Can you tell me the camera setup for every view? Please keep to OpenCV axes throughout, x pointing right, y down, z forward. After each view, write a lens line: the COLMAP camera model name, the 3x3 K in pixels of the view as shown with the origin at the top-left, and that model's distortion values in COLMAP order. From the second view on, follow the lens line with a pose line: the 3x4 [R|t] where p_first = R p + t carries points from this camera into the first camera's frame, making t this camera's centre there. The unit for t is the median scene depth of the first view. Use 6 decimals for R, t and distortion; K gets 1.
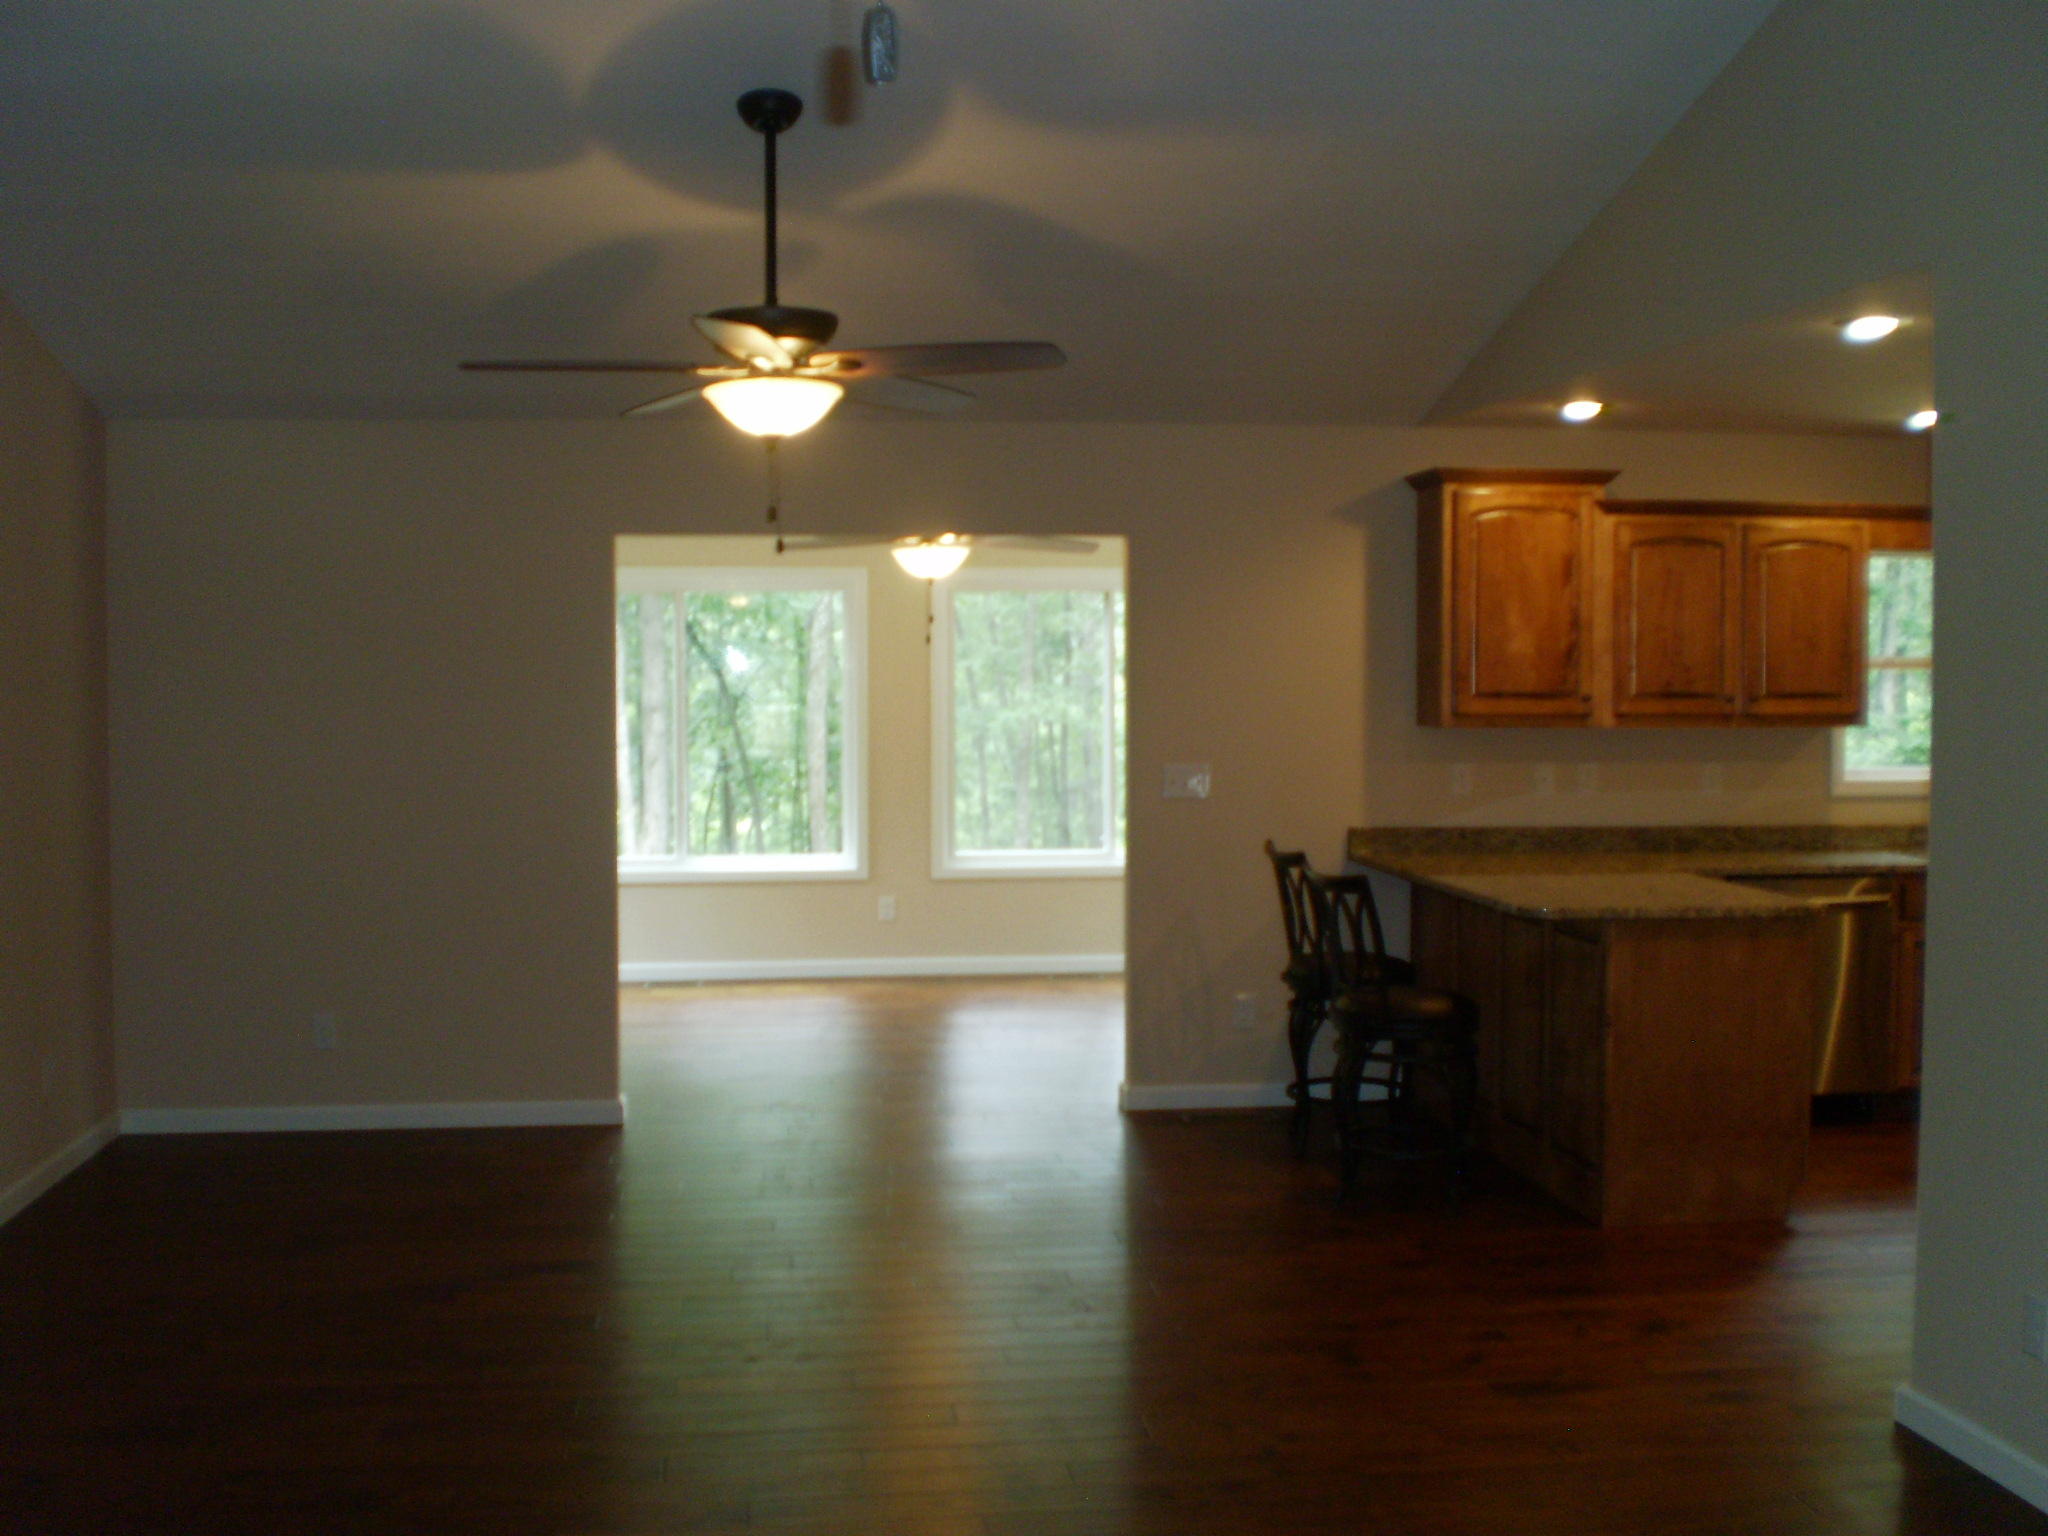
lens RADIAL K [[2225.6, 0, 1017.2], [0, 2225.6, 736.9], [0, 0, 1]] dist [-0.044585, -0.185816]
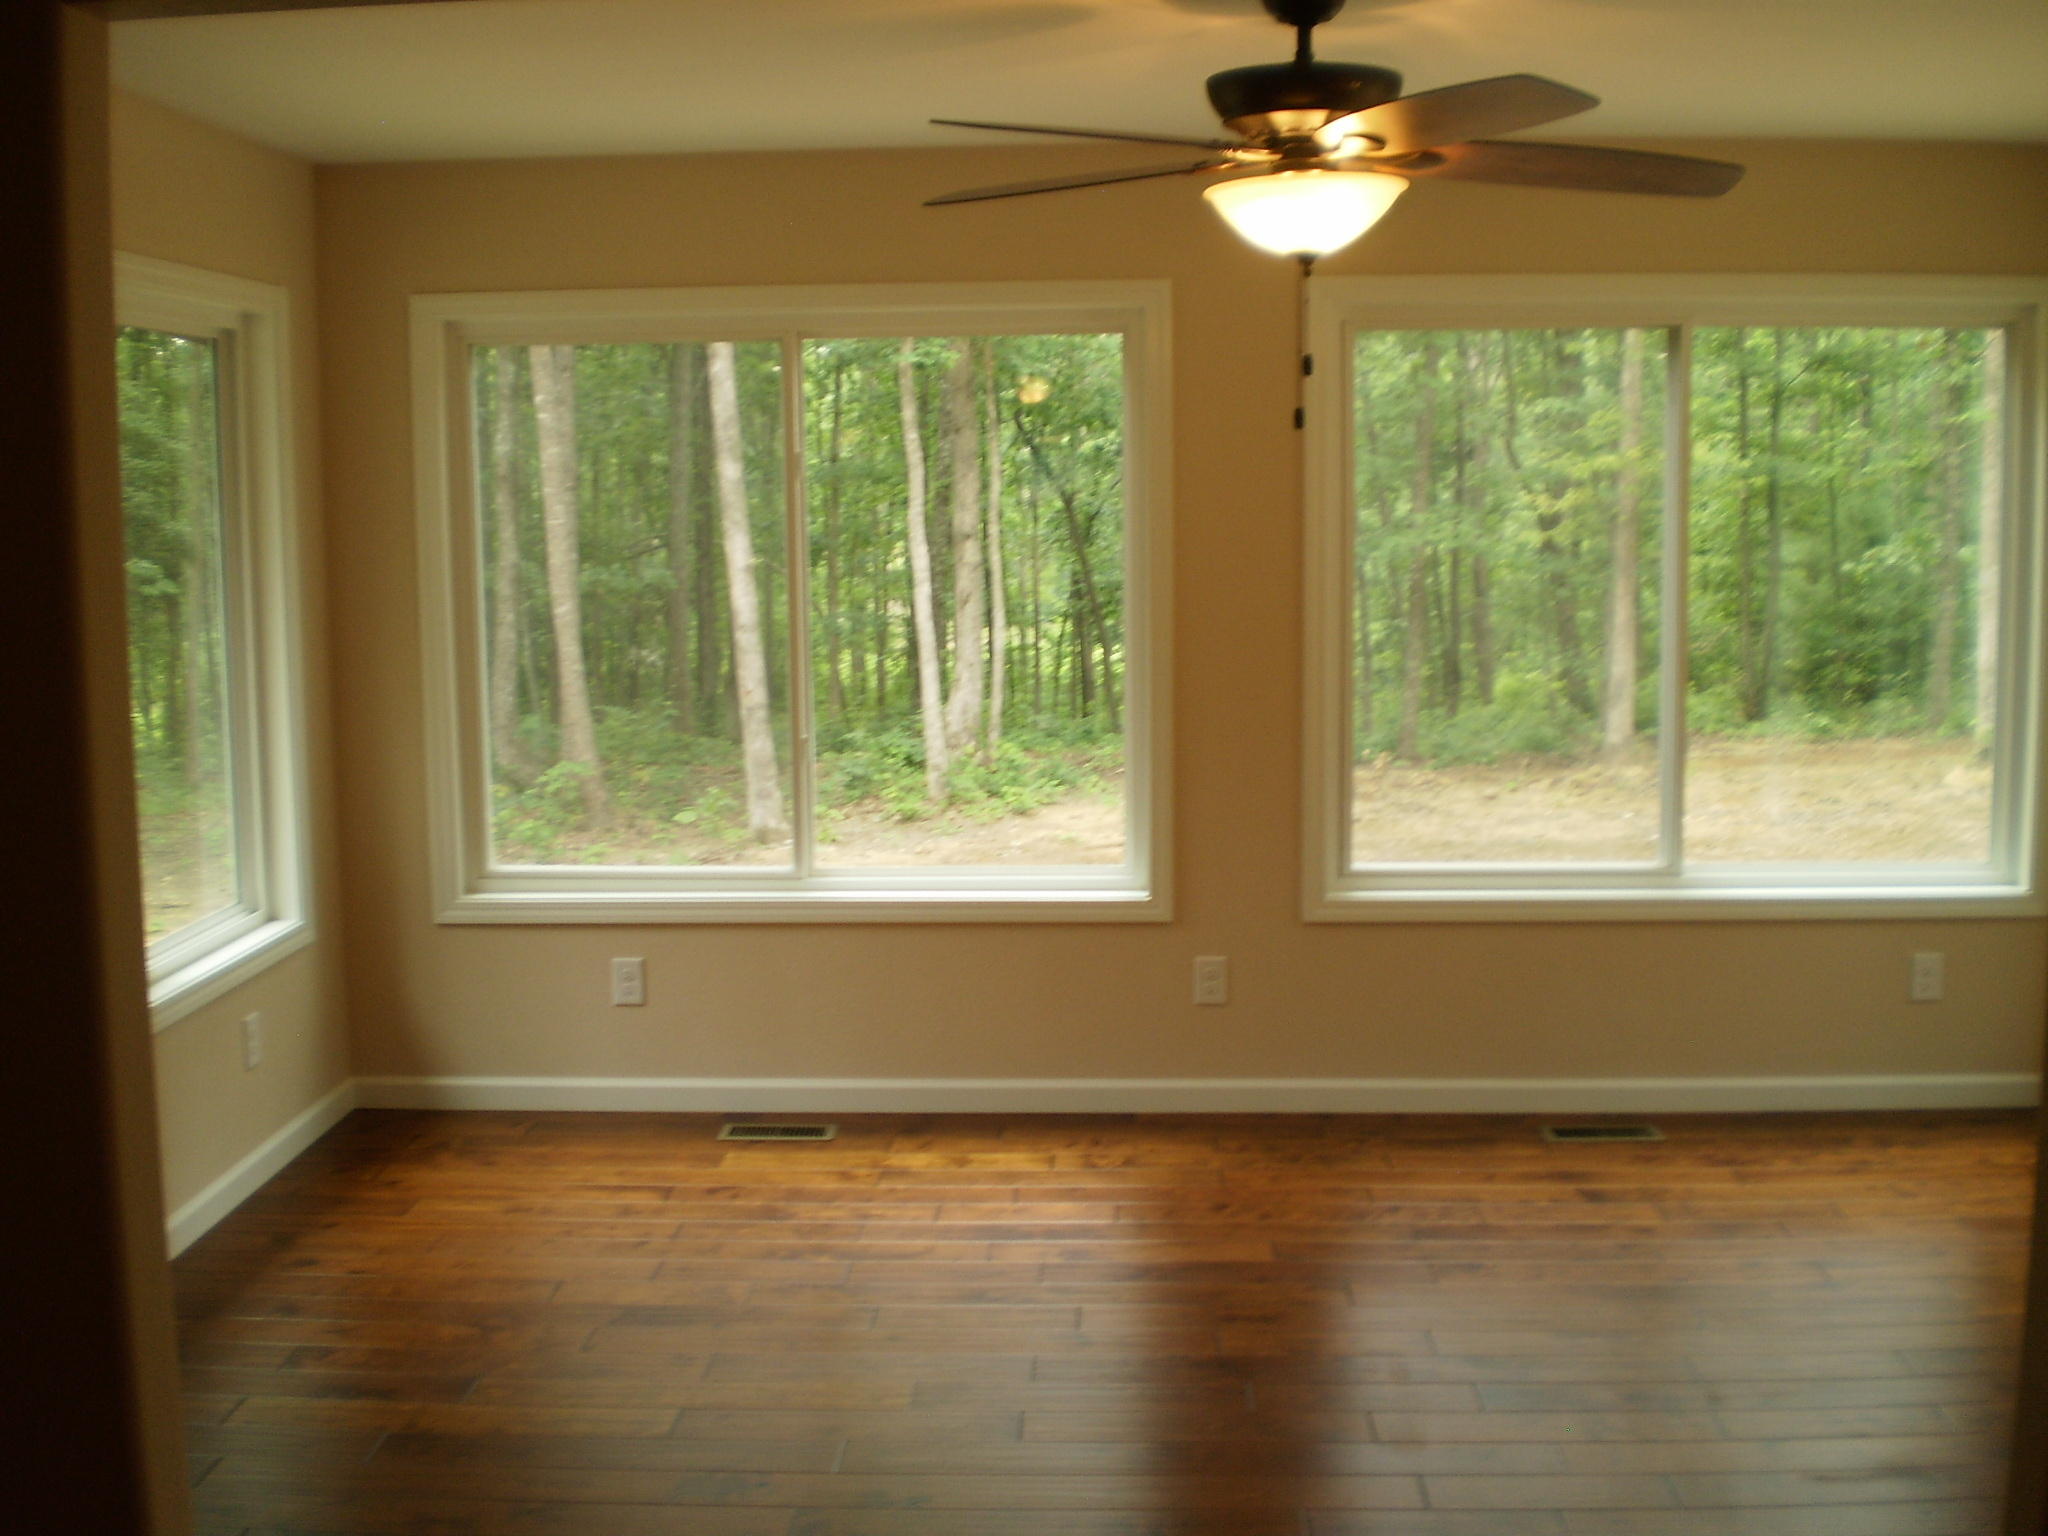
lens RADIAL K [[2225.6, 0, 1017.2], [0, 2225.6, 736.9], [0, 0, 1]] dist [-0.044585, -0.185816]
pose [[0.986280, 0.009689, -0.164795, -0.019067], [0.003945, 0.996608, 0.082203, -0.013547], [0.165032, -0.081726, 0.982896, 0.480266]]
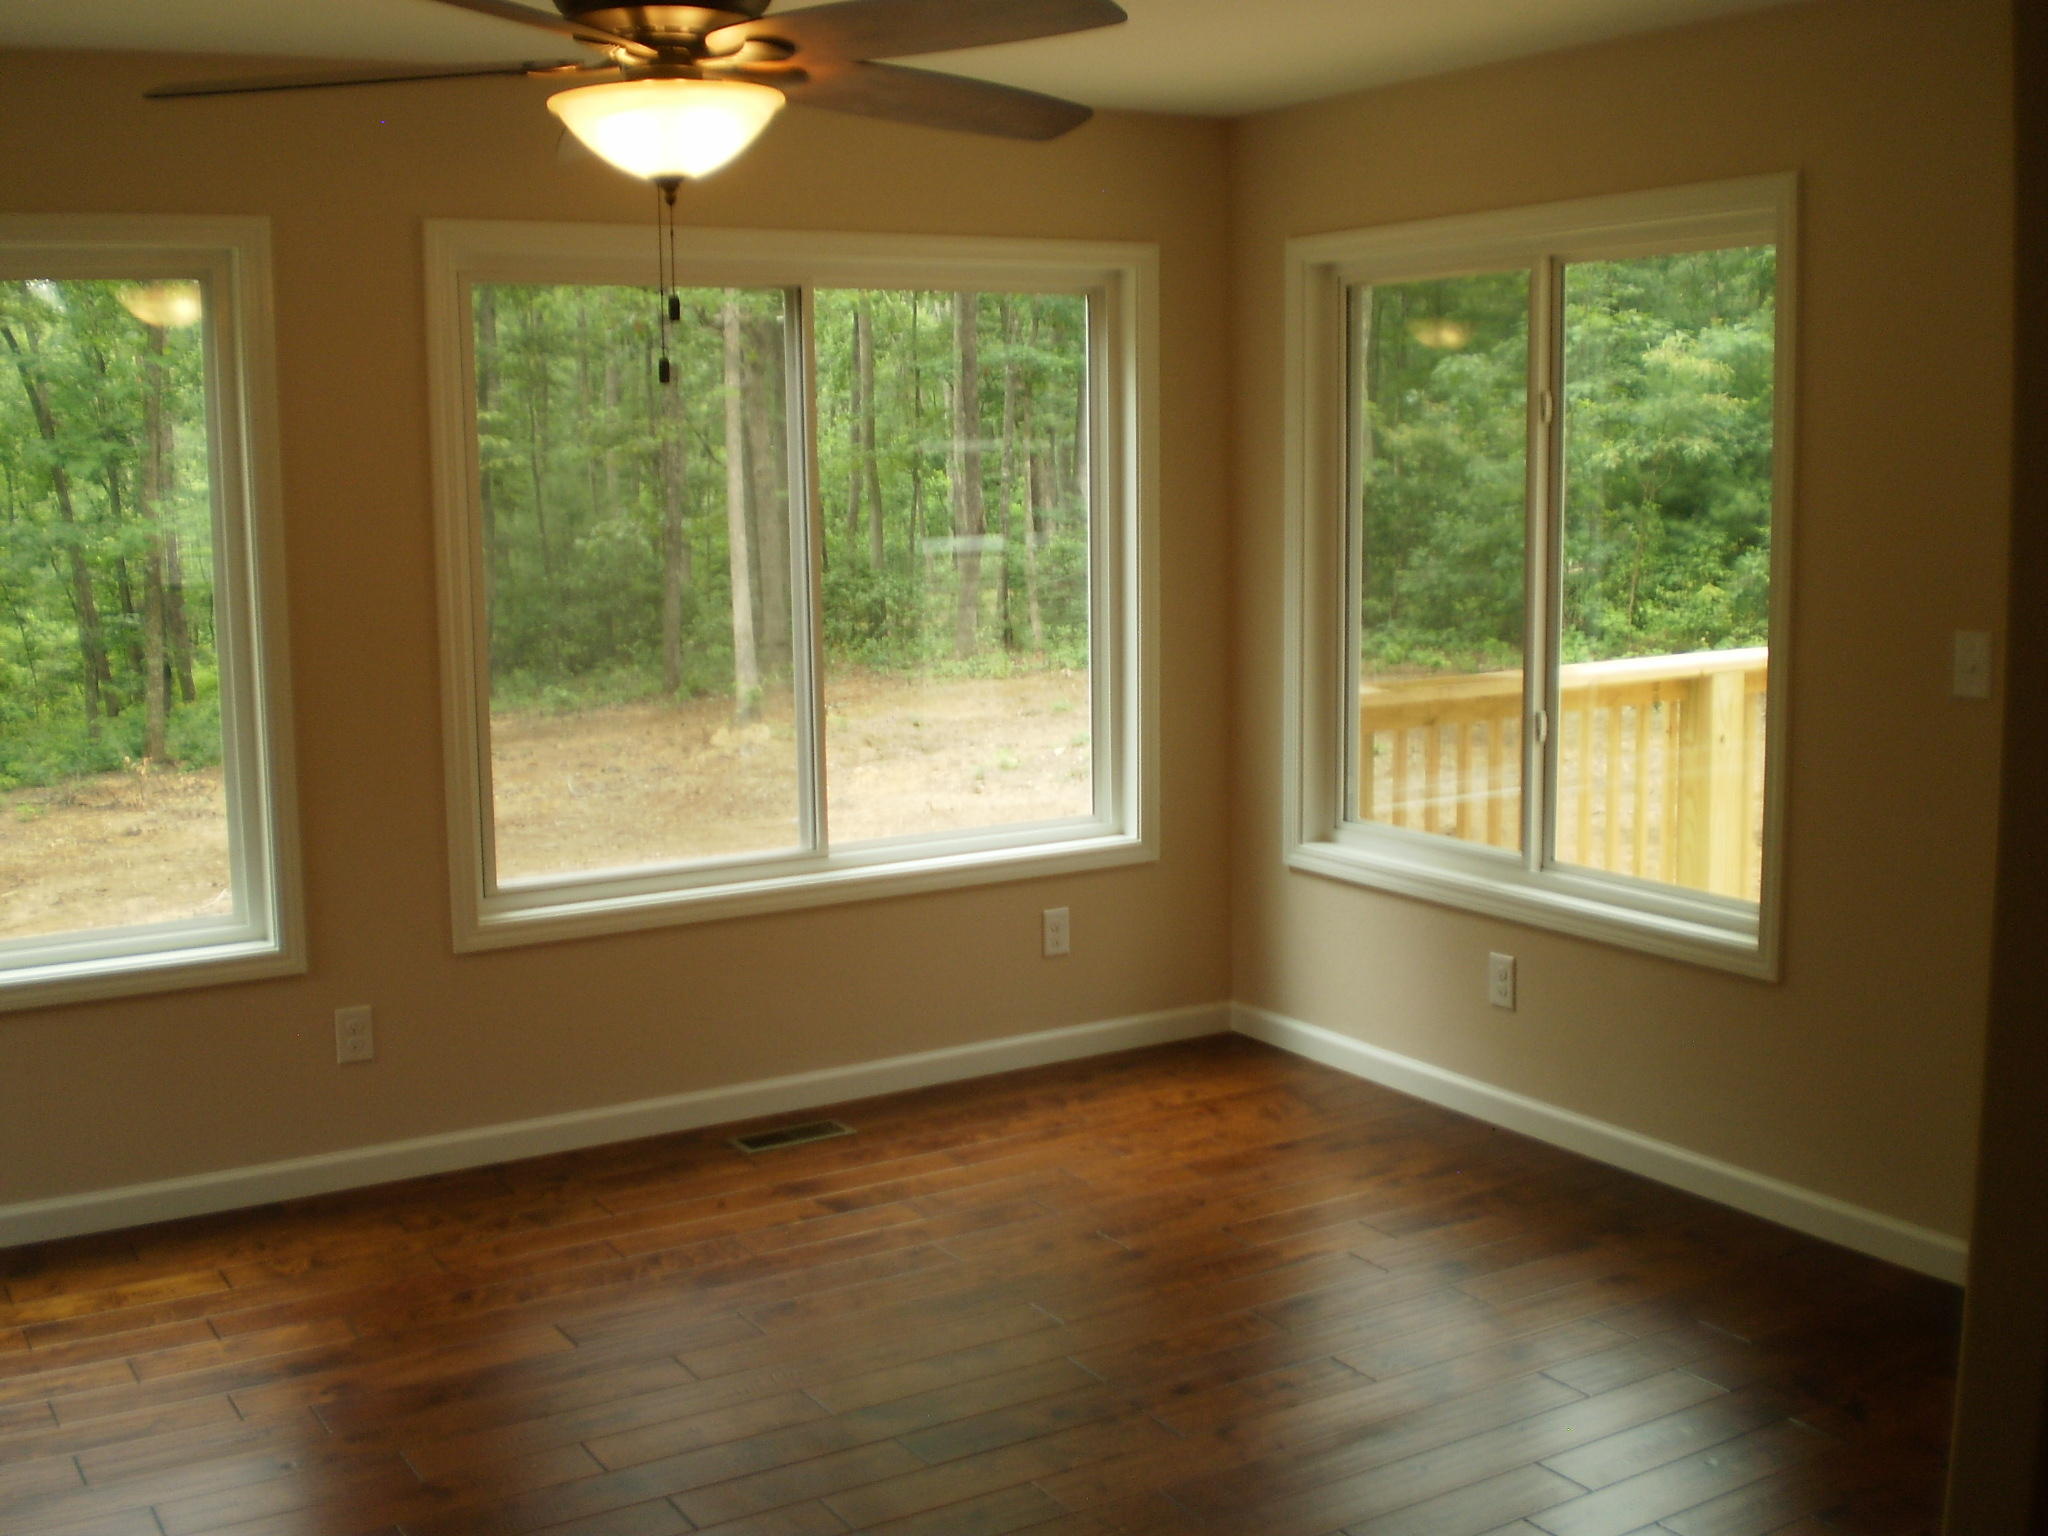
lens RADIAL K [[2225.6, 0, 1017.2], [0, 2225.6, 736.9], [0, 0, 1]] dist [-0.044585, -0.185816]
pose [[0.915734, -0.066646, 0.396219, -0.096502], [0.029285, 0.994595, 0.099613, -0.013868], [-0.400717, -0.079616, 0.912736, 0.530741]]
